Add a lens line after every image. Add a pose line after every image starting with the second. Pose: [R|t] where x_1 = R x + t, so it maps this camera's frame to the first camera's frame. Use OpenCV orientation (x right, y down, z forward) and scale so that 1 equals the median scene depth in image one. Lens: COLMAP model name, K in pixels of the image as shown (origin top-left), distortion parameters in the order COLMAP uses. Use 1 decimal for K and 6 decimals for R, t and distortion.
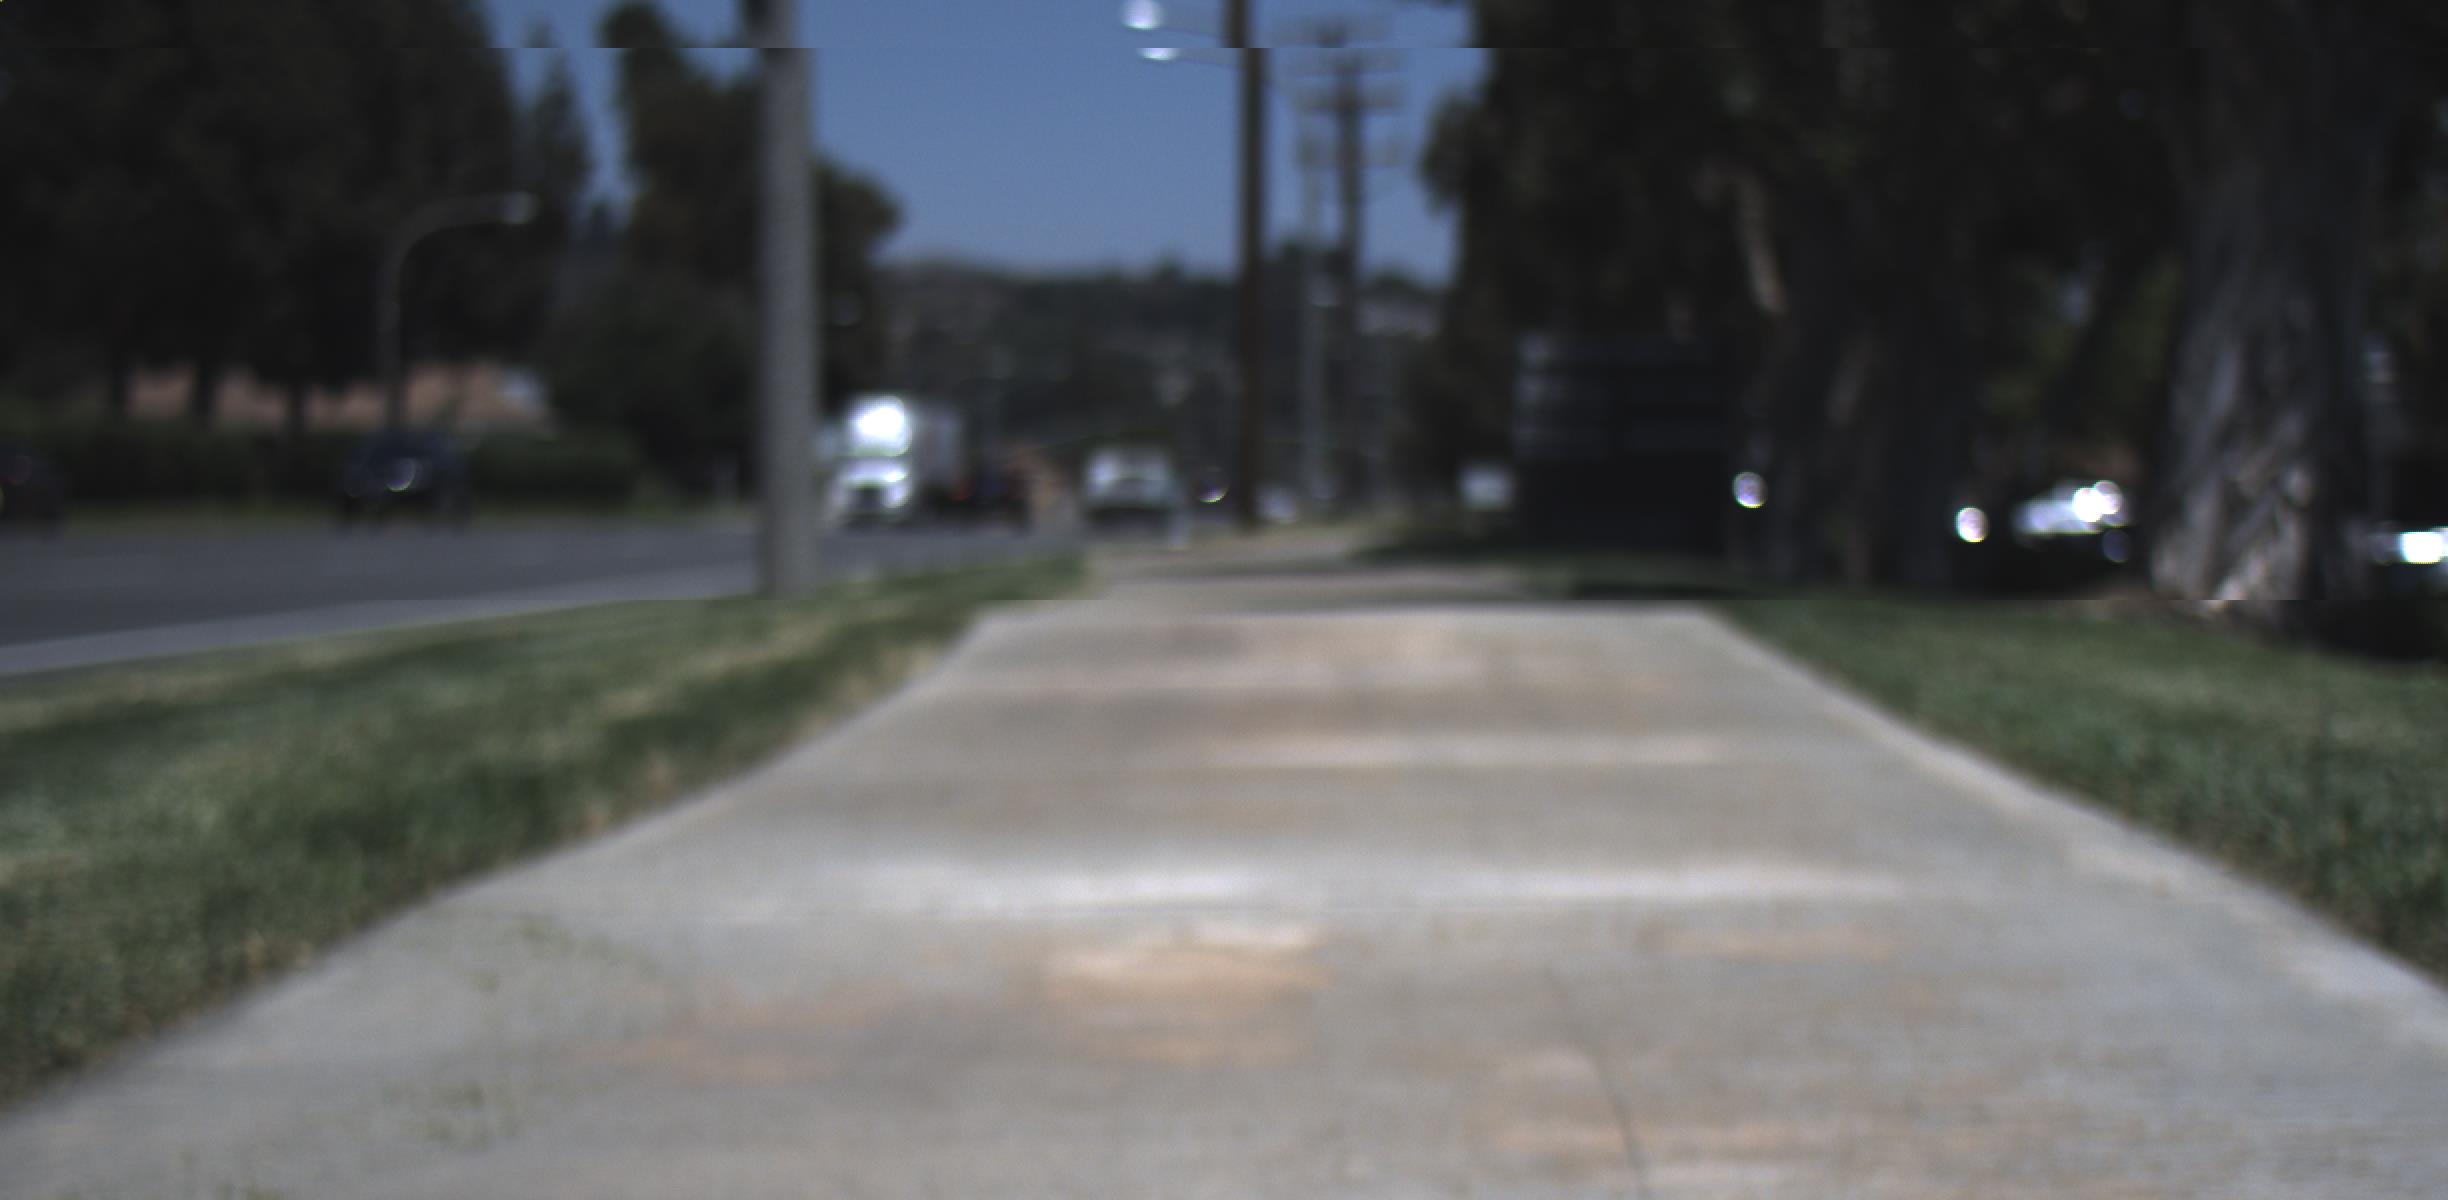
lens RADIAL K [[3051.7, 0, 1222.4], [0, 3051.7, 561.1], [0, 0, 1]] dist [-0.009127, -0.017425]
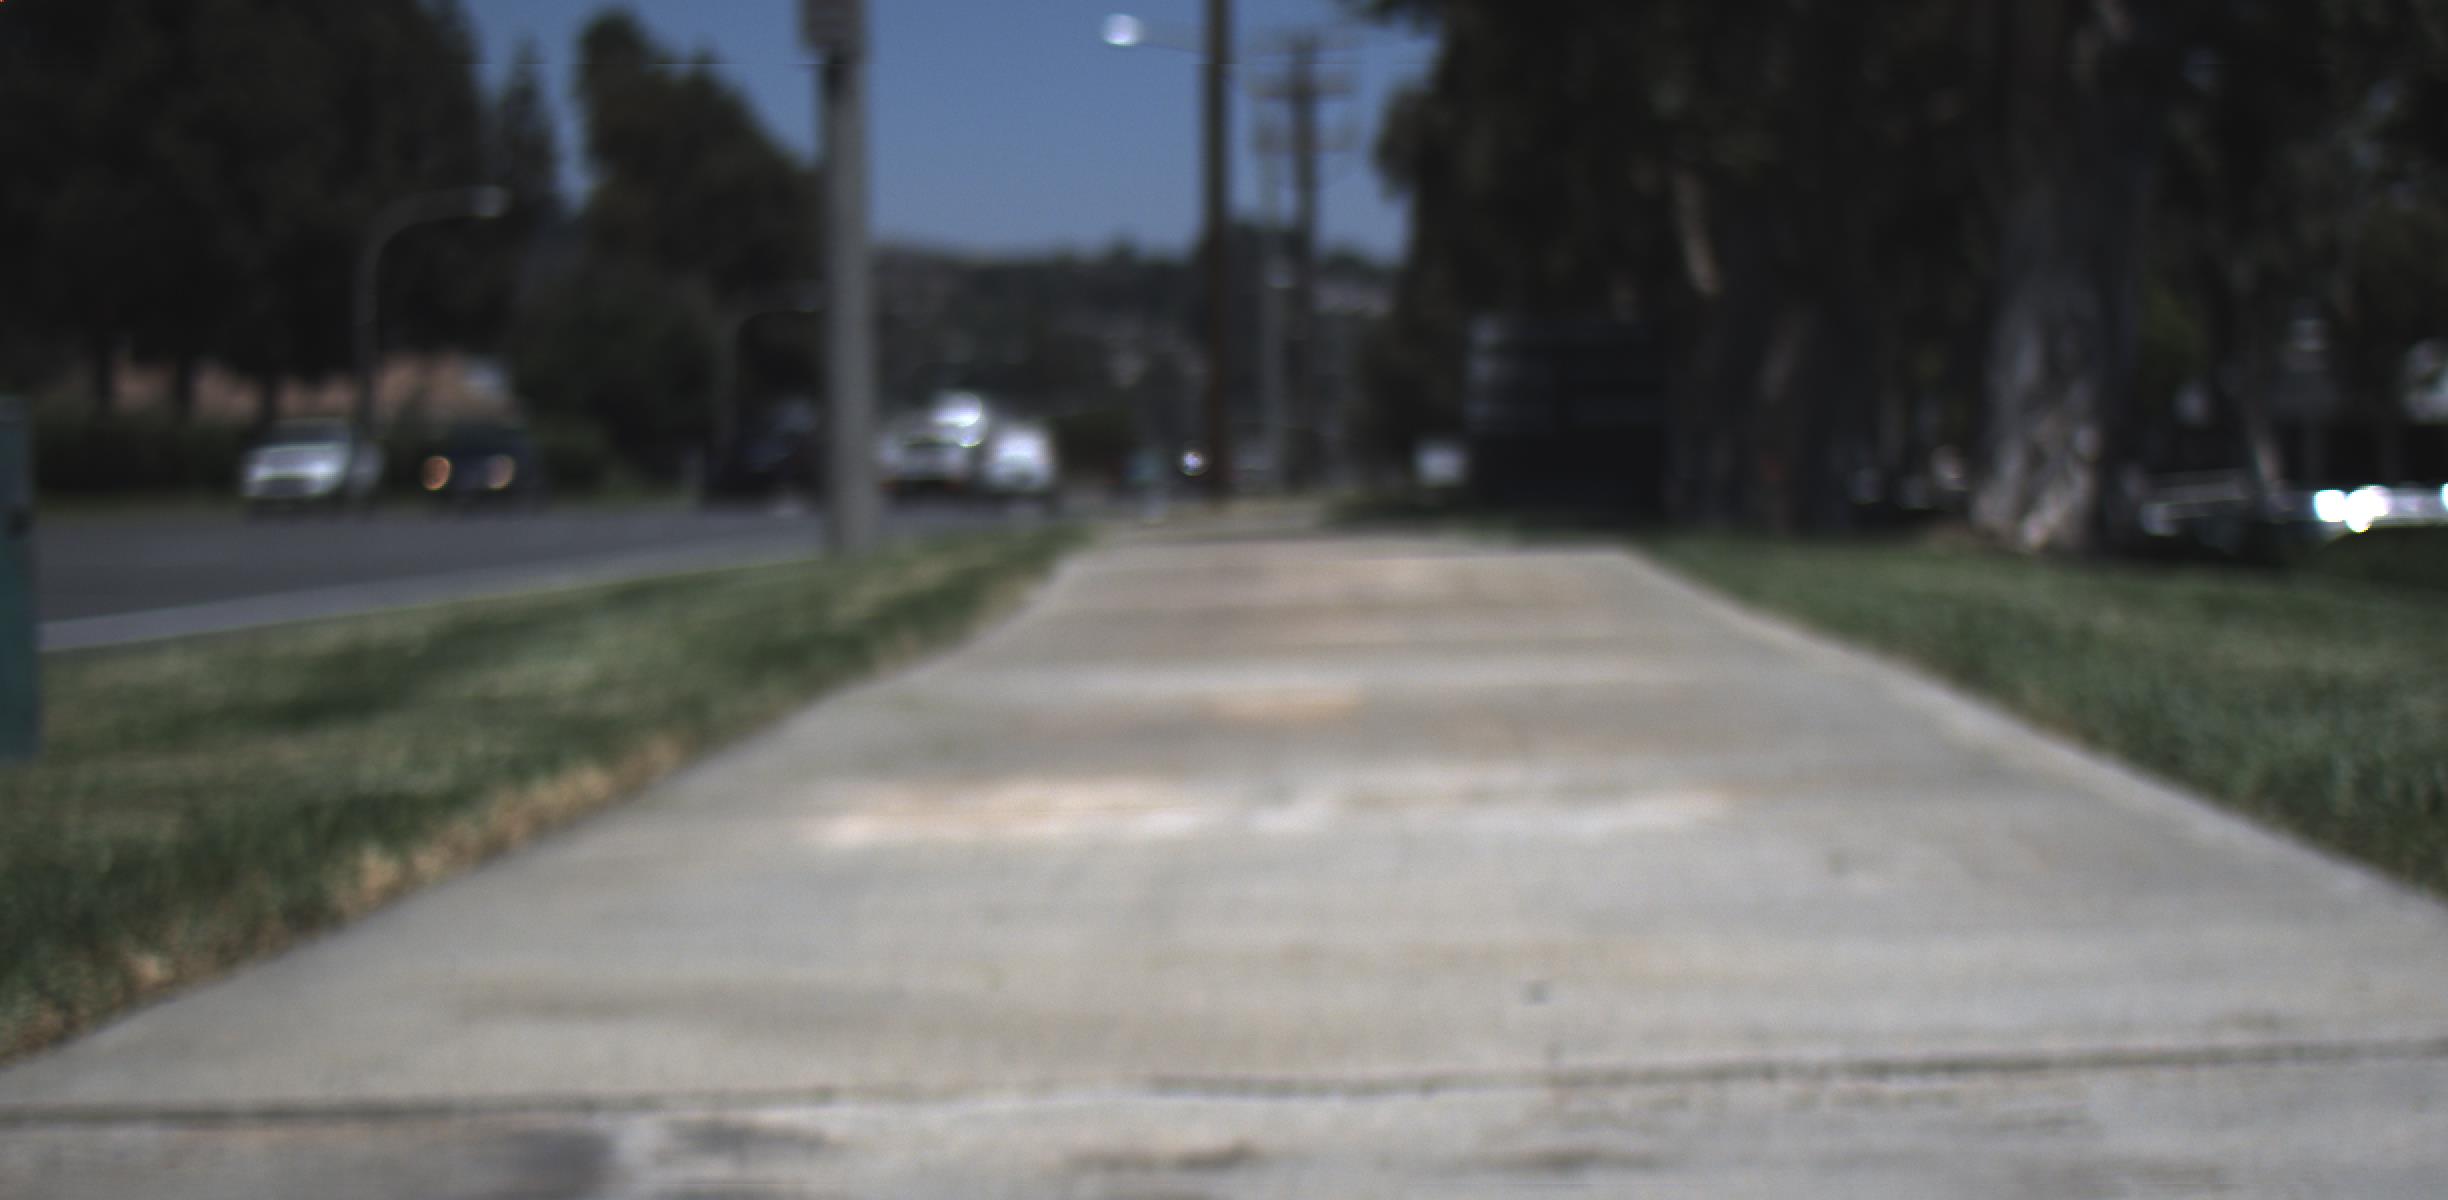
lens RADIAL K [[3977.5, 0, 1226.4], [0, 3977.5, 603.6], [0, 0, 1]] dist [-0.021607, -0.022502]
pose [[0.999315, -0.014171, 0.034182, -0.032829], [0.013998, 0.999888, 0.005287, 0.015278], [-0.034253, -0.004805, 0.999402, -0.341429]]
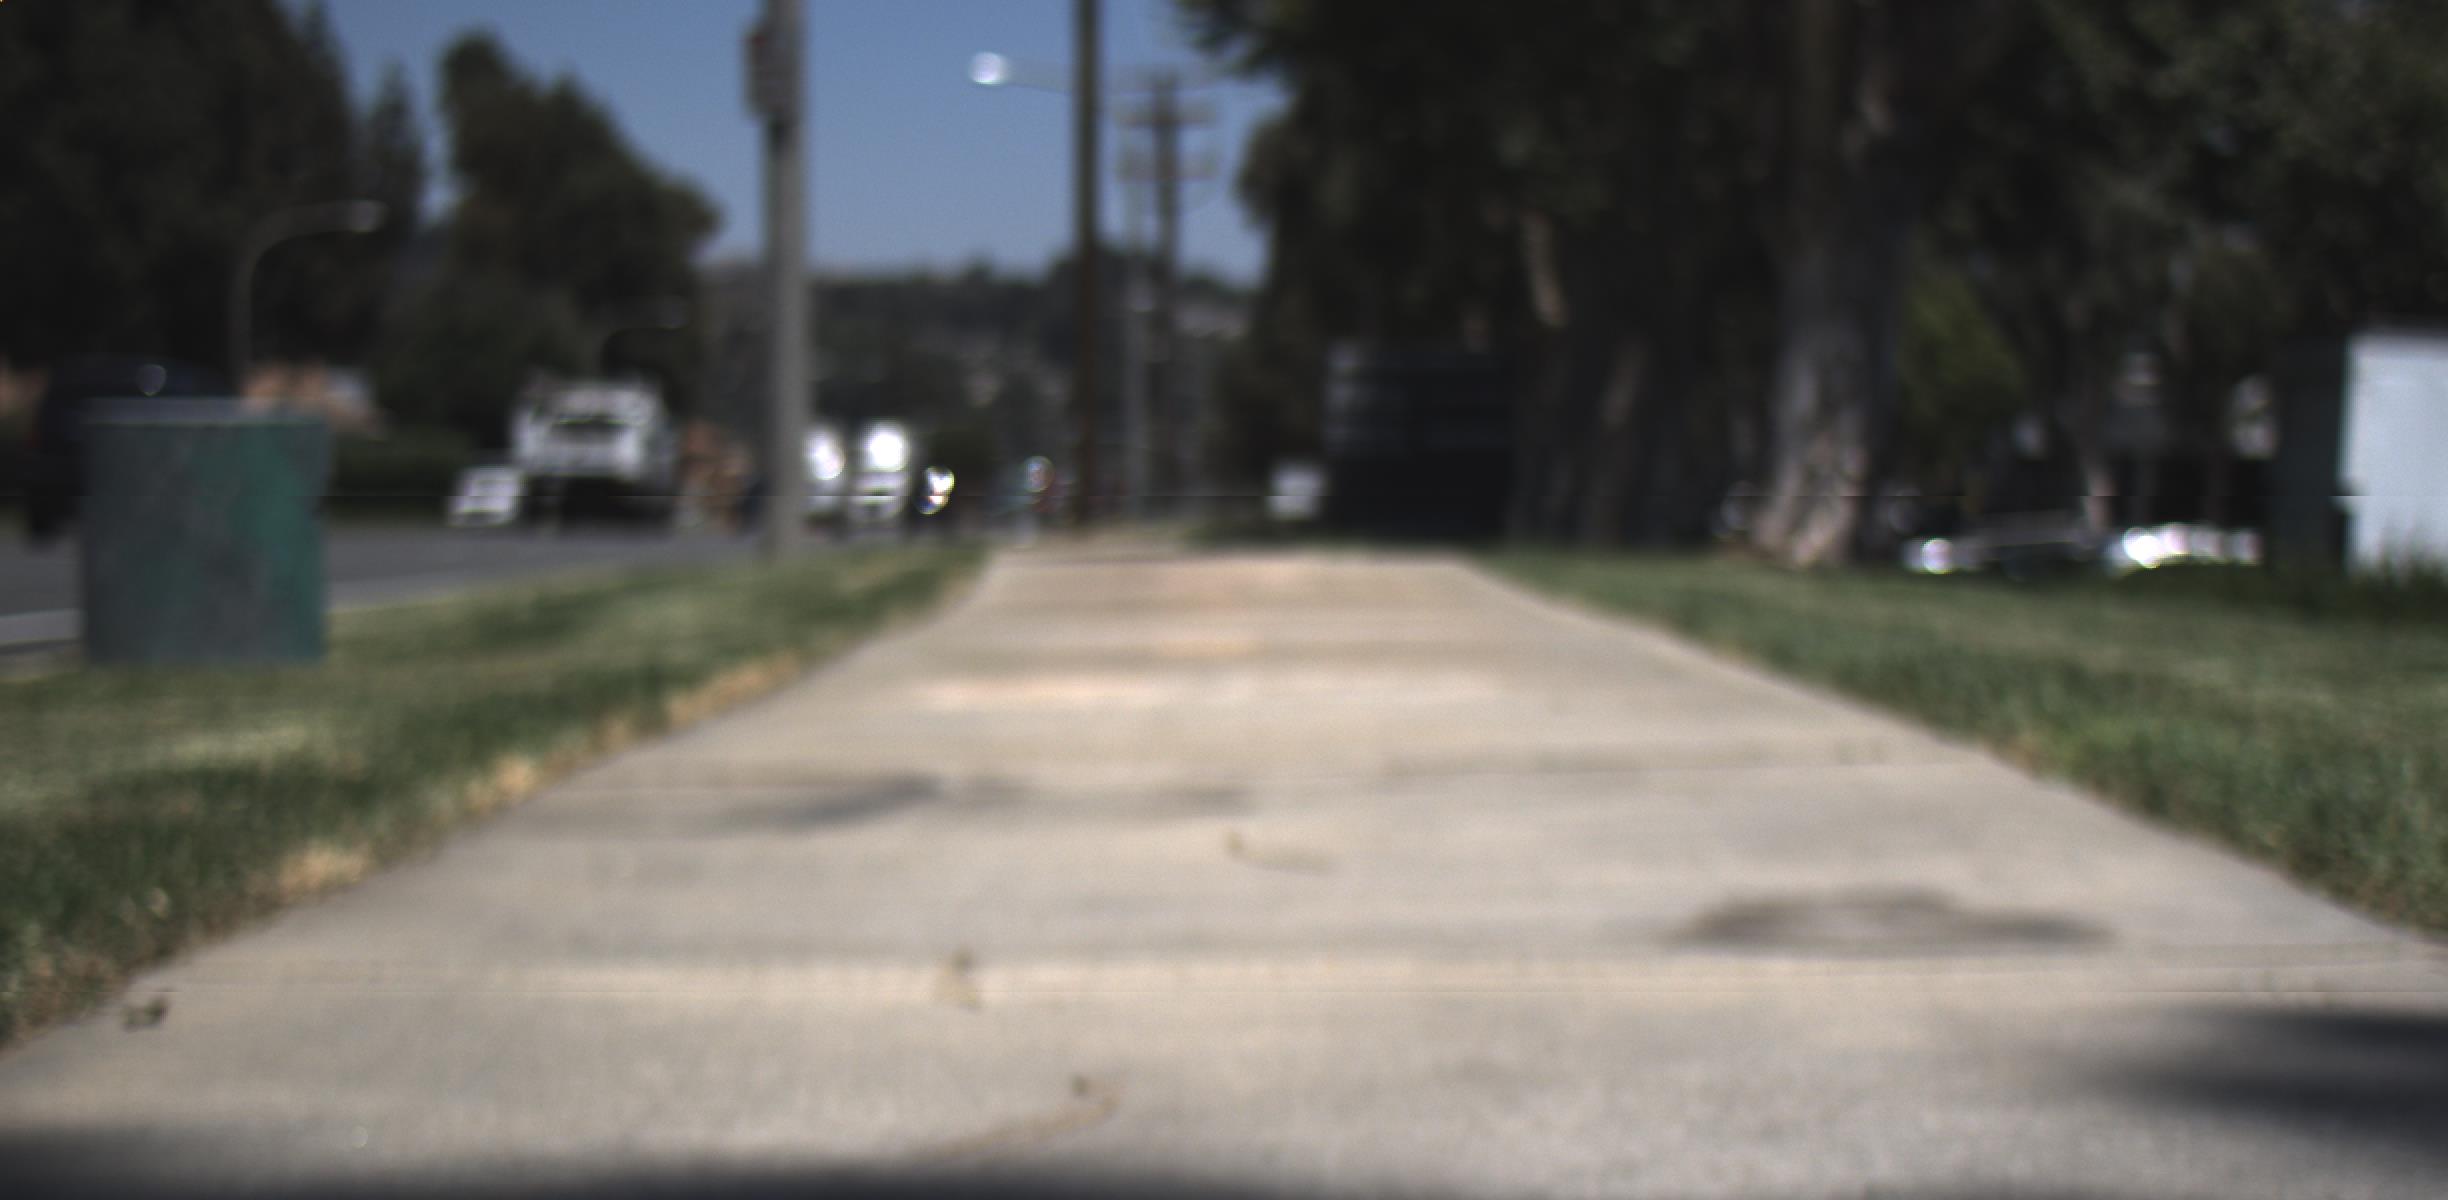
lens RADIAL K [[3977.5, 0, 1226.4], [0, 3977.5, 603.6], [0, 0, 1]] dist [-0.021607, -0.022502]
pose [[0.997458, -0.002931, 0.071194, -0.035932], [0.002925, 0.999996, 0.000191, 0.016553], [-0.071194, 0.000017, 0.997462, -0.368594]]
